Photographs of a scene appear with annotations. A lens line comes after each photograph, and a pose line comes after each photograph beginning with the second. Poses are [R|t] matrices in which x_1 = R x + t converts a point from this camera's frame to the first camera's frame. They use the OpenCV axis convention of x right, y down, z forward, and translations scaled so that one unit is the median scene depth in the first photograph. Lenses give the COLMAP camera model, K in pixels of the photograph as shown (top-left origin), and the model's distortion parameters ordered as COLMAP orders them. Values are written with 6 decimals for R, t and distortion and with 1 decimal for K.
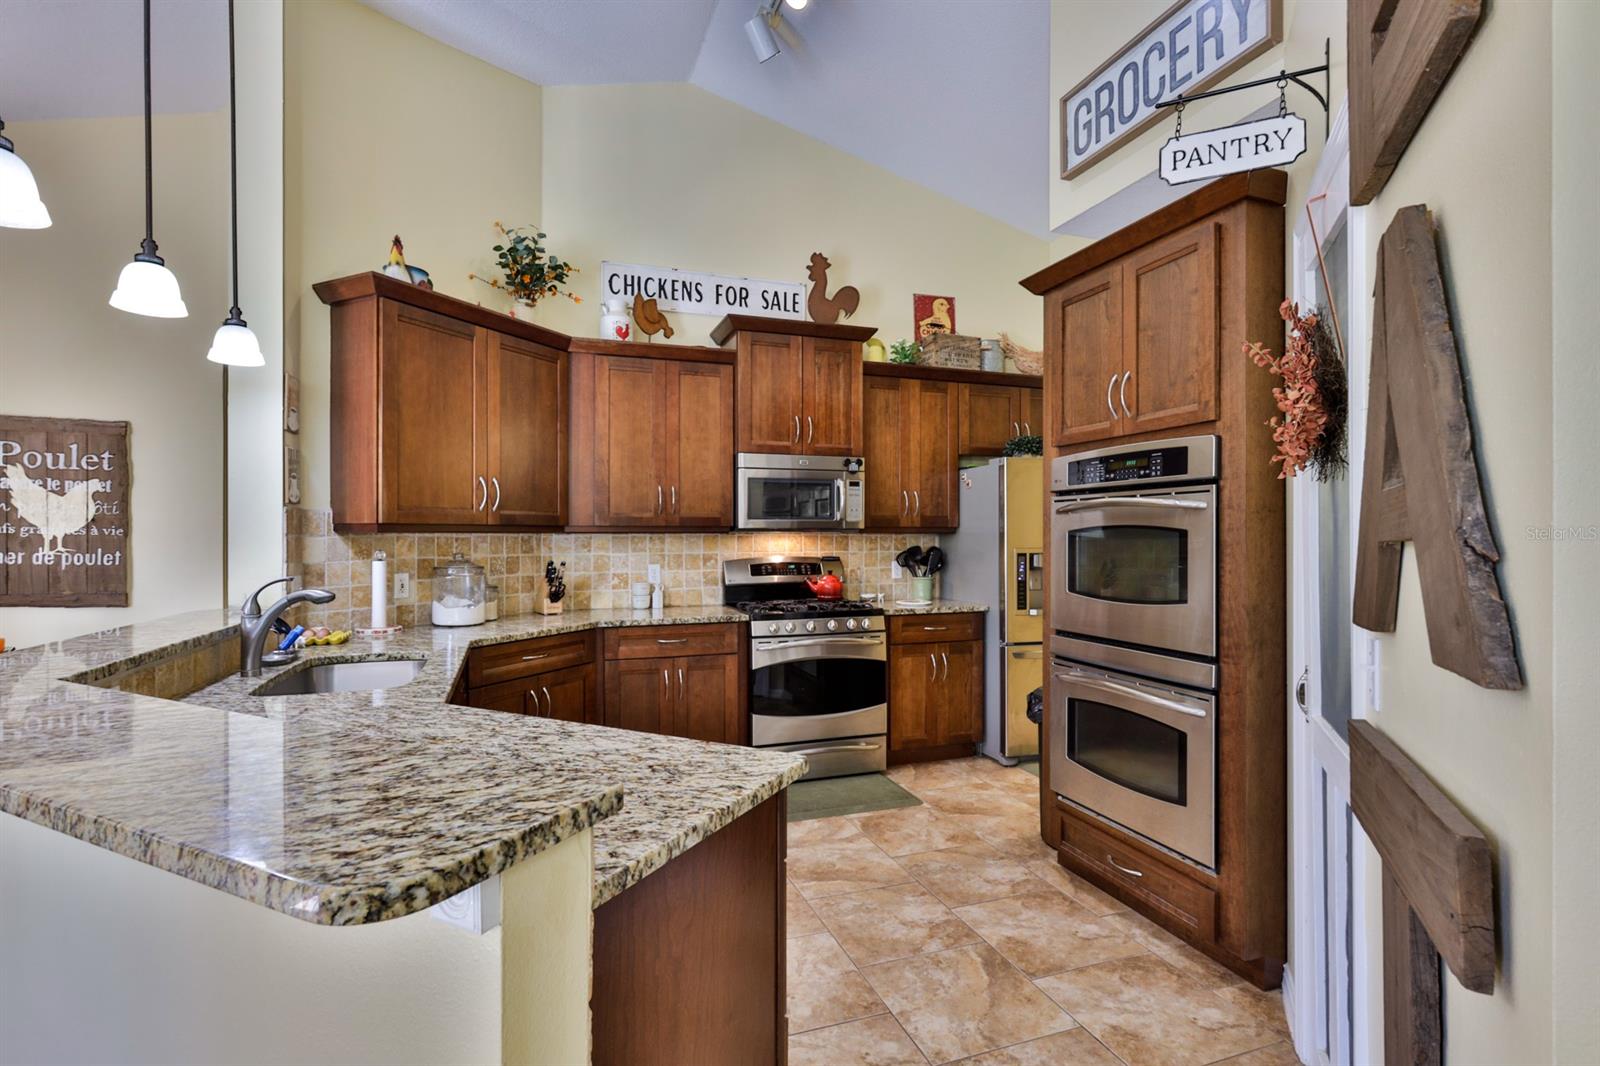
lens RADIAL K [[763.0, 0, 801.4], [0, 763.0, 533.1], [0, 0, 1]] dist [-0.001474, 0.001232]
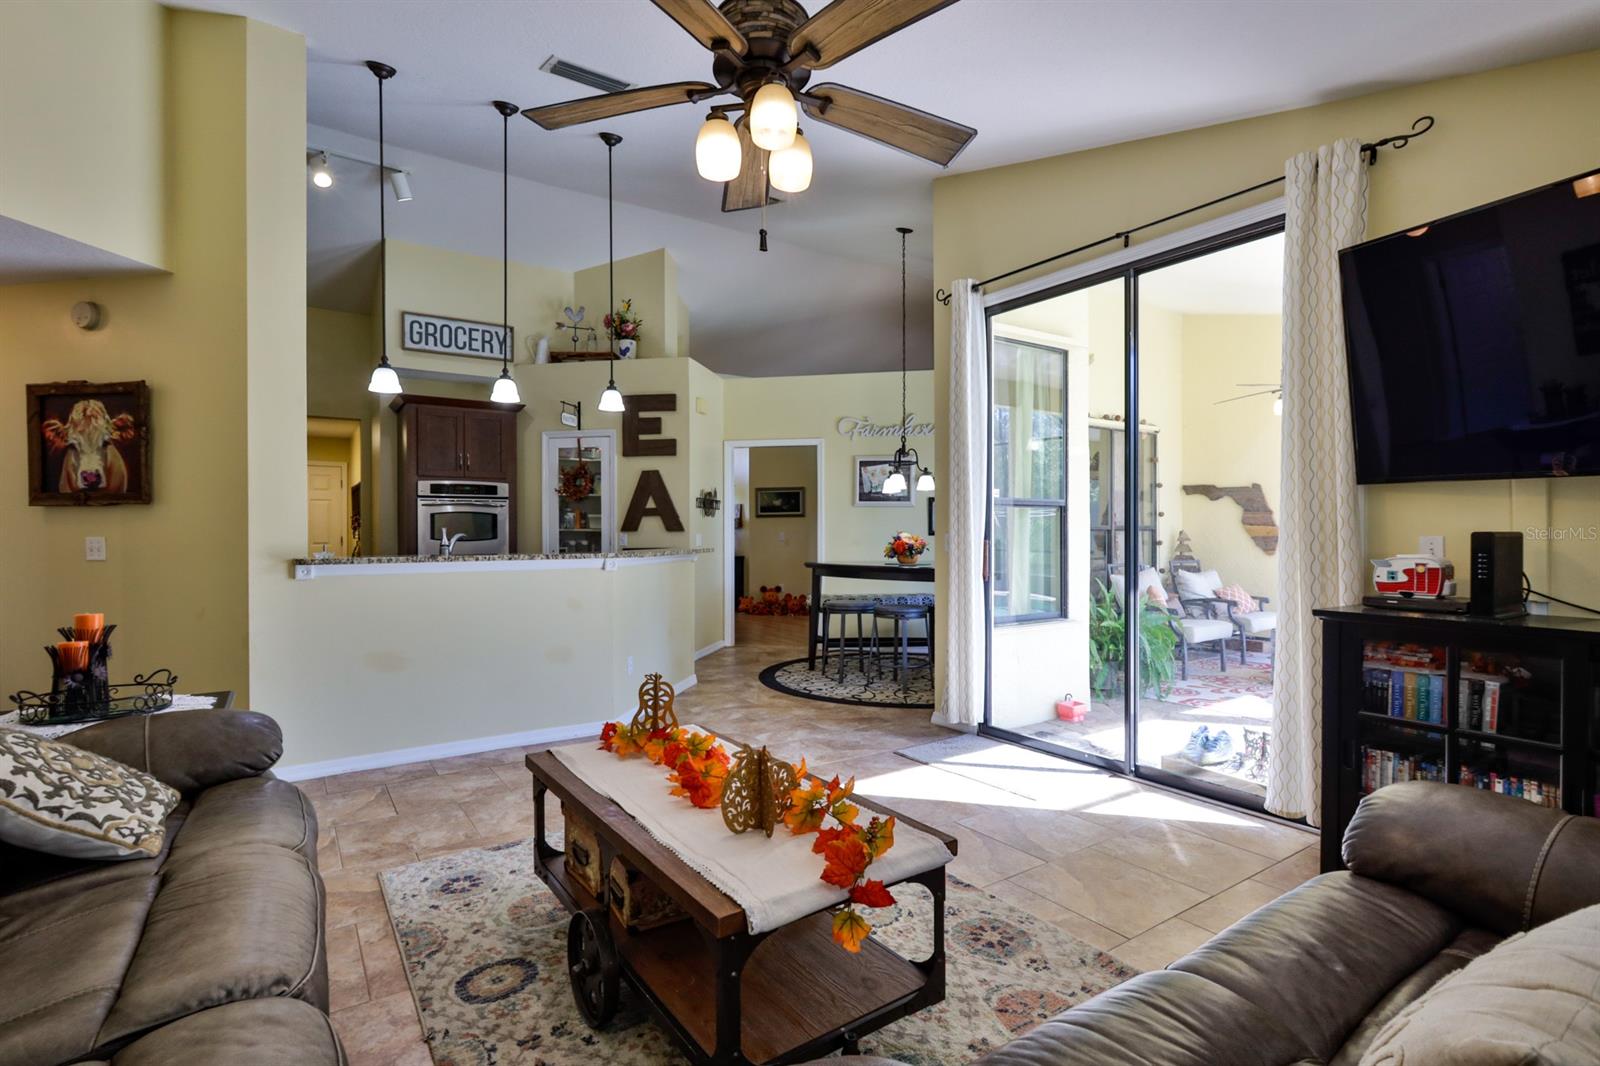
lens RADIAL K [[763.0, 0, 801.3], [0, 763.0, 534.7], [0, 0, 1]] dist [-0.001474, 0.001232]
pose [[-0.253151, -0.001476, 0.967426, -1.663897], [-0.000111, 0.999999, 0.001496, 0.044527], [-0.967427, 0.000271, -0.253151, 0.381430]]
